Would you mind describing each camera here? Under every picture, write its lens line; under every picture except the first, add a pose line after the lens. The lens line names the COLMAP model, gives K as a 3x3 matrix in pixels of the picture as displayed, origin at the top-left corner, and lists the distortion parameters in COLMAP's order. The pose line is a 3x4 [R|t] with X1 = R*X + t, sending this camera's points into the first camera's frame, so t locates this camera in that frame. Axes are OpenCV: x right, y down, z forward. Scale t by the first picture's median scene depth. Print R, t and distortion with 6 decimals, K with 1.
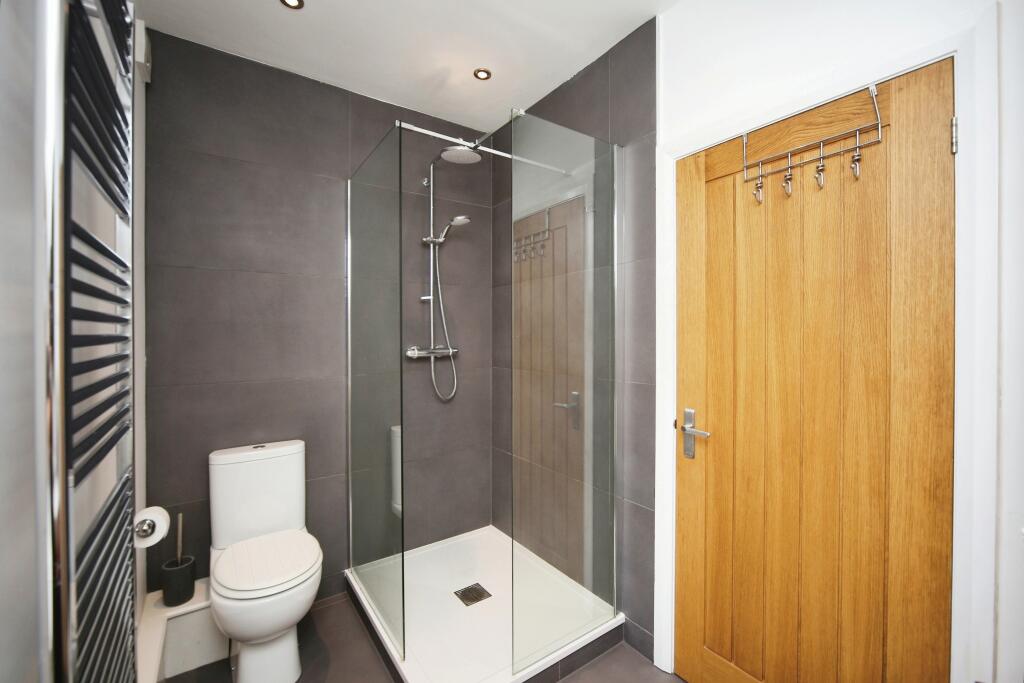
lens RADIAL K [[435.9, 0, 512.6], [0, 435.9, 337.6], [0, 0, 1]] dist [-0.010499, 0.000577]
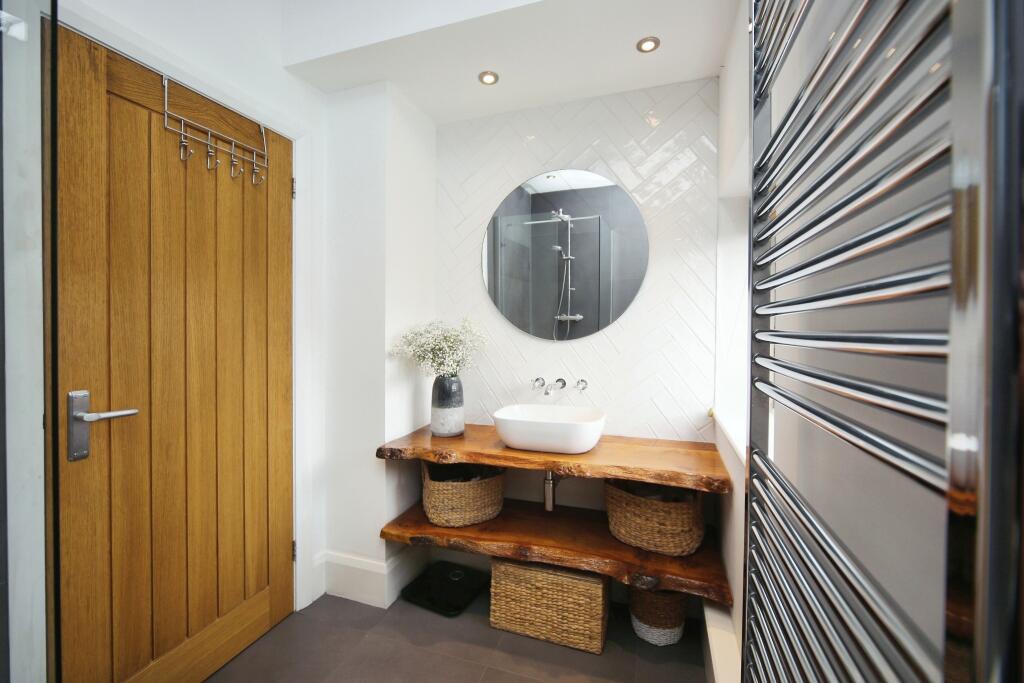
lens RADIAL K [[435.9, 0, 510.4], [0, 435.9, 337.9], [0, 0, 1]] dist [-0.010499, 0.000577]
pose [[-0.580340, -0.014613, 0.814243, -0.637275], [-0.002445, 0.999866, 0.016202, 0.070801], [-0.814371, 0.007412, -0.580297, 0.913946]]
